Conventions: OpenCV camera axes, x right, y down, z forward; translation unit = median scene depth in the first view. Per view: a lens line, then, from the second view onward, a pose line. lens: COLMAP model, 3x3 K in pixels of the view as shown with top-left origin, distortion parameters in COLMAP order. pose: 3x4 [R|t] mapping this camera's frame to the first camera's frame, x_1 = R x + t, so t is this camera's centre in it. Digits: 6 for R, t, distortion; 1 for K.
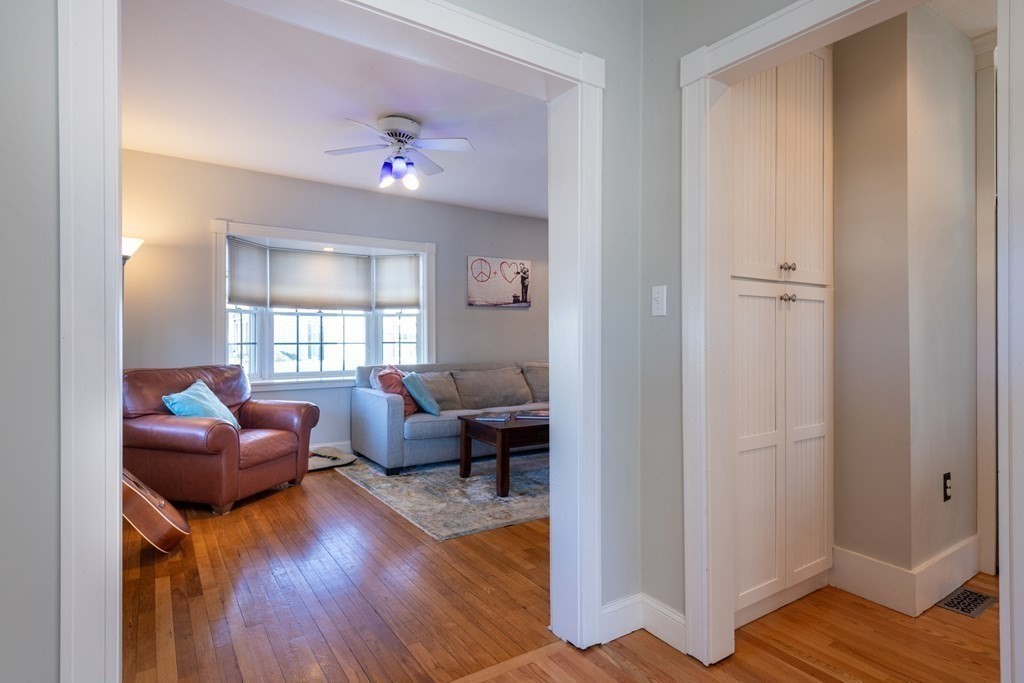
lens RADIAL K [[555.7, 0, 510.4], [0, 555.7, 339.4], [0, 0, 1]] dist [0.009095, 0.001719]
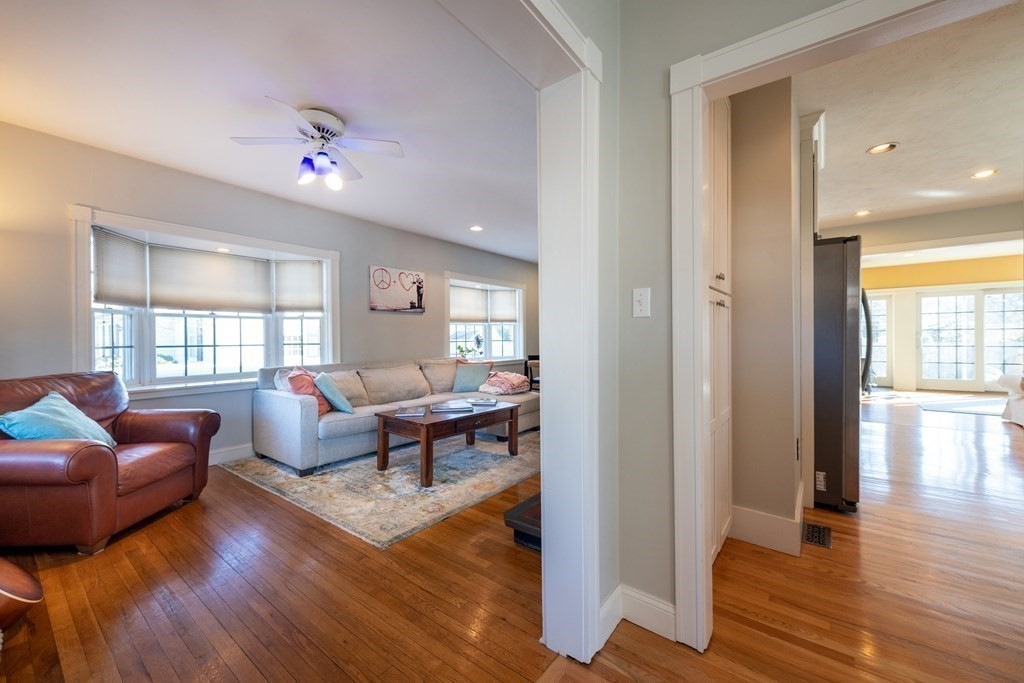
lens RADIAL K [[411.0, 0, 514.6], [0, 411.0, 340.9], [0, 0, 1]] dist [0.006689, -0.001210]
pose [[0.943838, -0.007959, 0.330313, -0.106944], [0.006750, 0.999966, 0.004806, -0.001751], [-0.330340, -0.002306, 0.943859, 0.181986]]
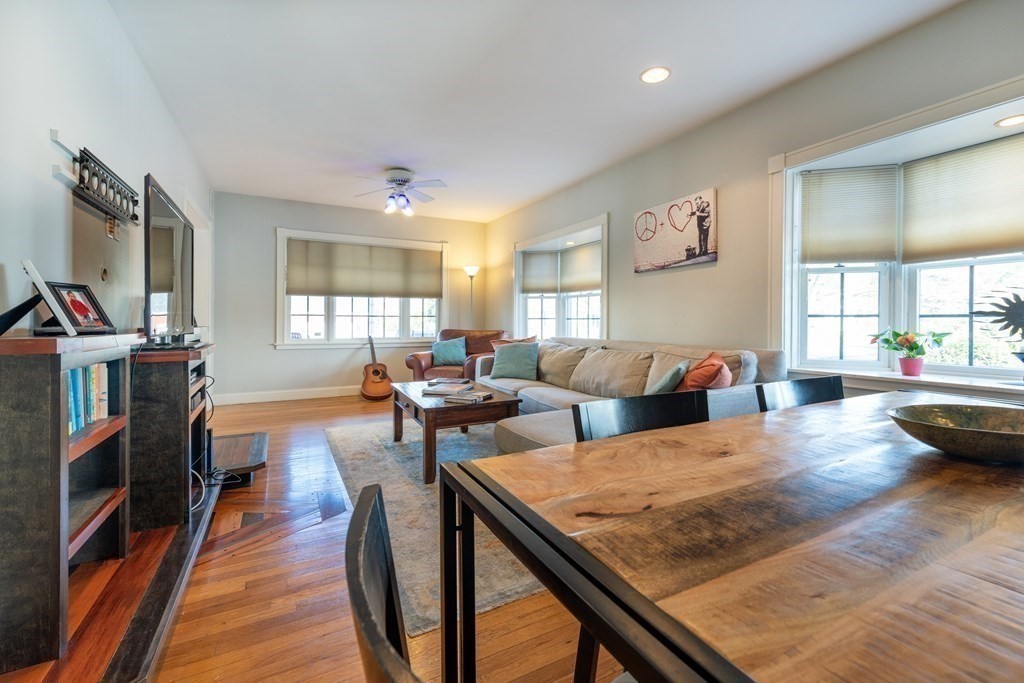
lens RADIAL K [[411.0, 0, 488.8], [0, 411.0, 319.3], [0, 0, 1]] dist [0.006689, -0.001210]
pose [[-0.110958, 0.005288, -0.993811, 0.794434], [0.015698, 0.999870, 0.003567, 0.004262], [0.993701, -0.015205, -0.111026, 1.189819]]
